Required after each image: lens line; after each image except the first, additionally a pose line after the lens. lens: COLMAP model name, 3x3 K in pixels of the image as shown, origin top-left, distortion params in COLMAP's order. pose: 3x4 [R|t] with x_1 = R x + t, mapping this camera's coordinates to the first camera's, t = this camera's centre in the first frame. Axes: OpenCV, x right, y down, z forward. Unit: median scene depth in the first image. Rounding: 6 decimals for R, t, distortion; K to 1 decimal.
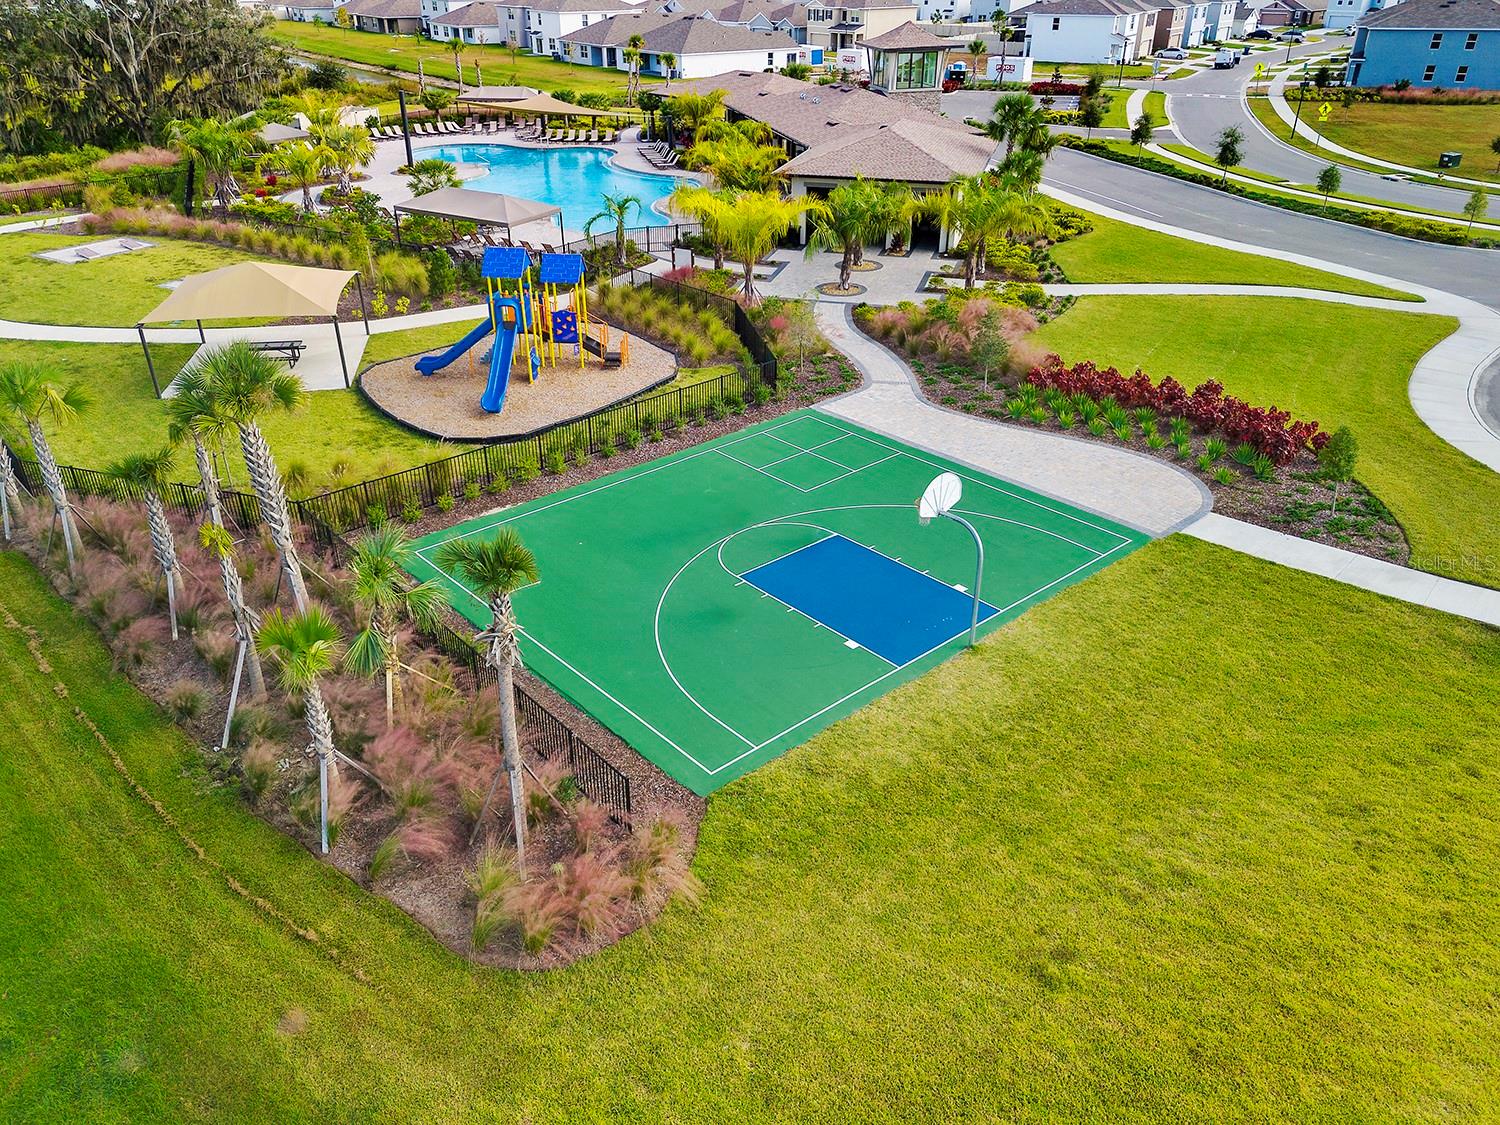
lens RADIAL K [[1136.7, 0, 750.0], [0, 1136.7, 562.5], [0, 0, 1]] dist [0.050034, -0.010738]
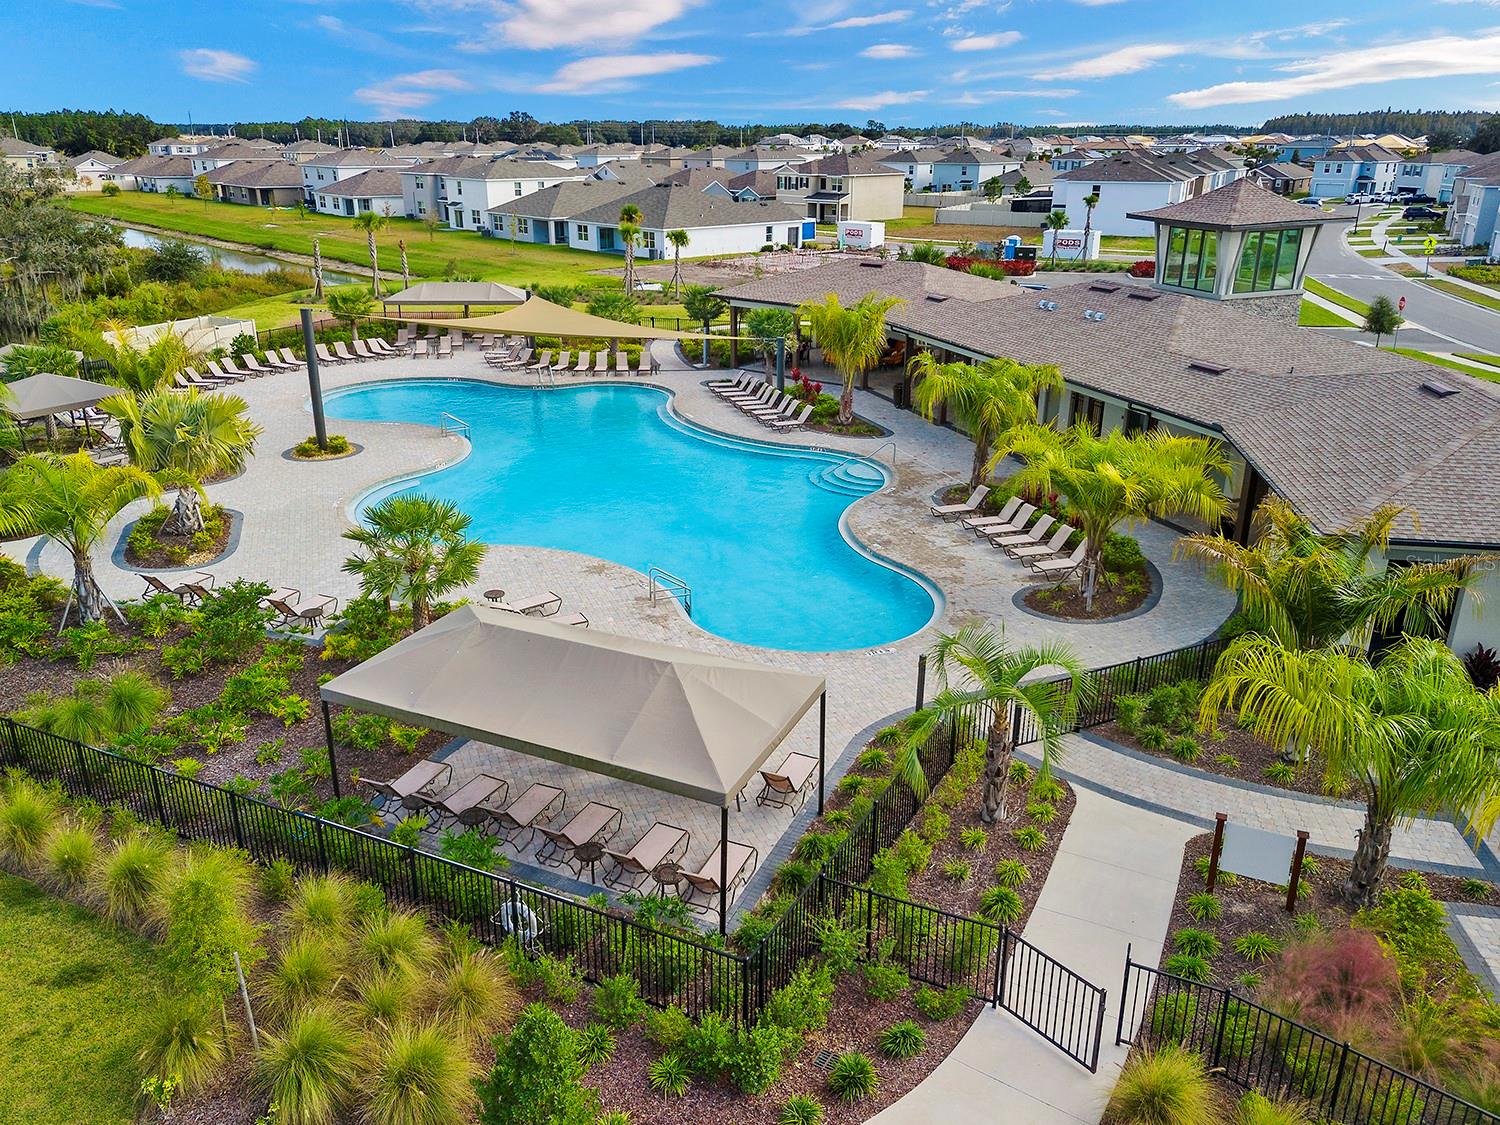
lens RADIAL K [[1136.7, 0, 750.0], [0, 1136.7, 562.5], [0, 0, 1]] dist [0.050034, -0.010738]
pose [[0.993798, -0.036907, 0.104894, -0.082424], [0.049982, 0.990911, -0.124887, -0.112754], [-0.099332, 0.129355, 0.986611, 0.245312]]
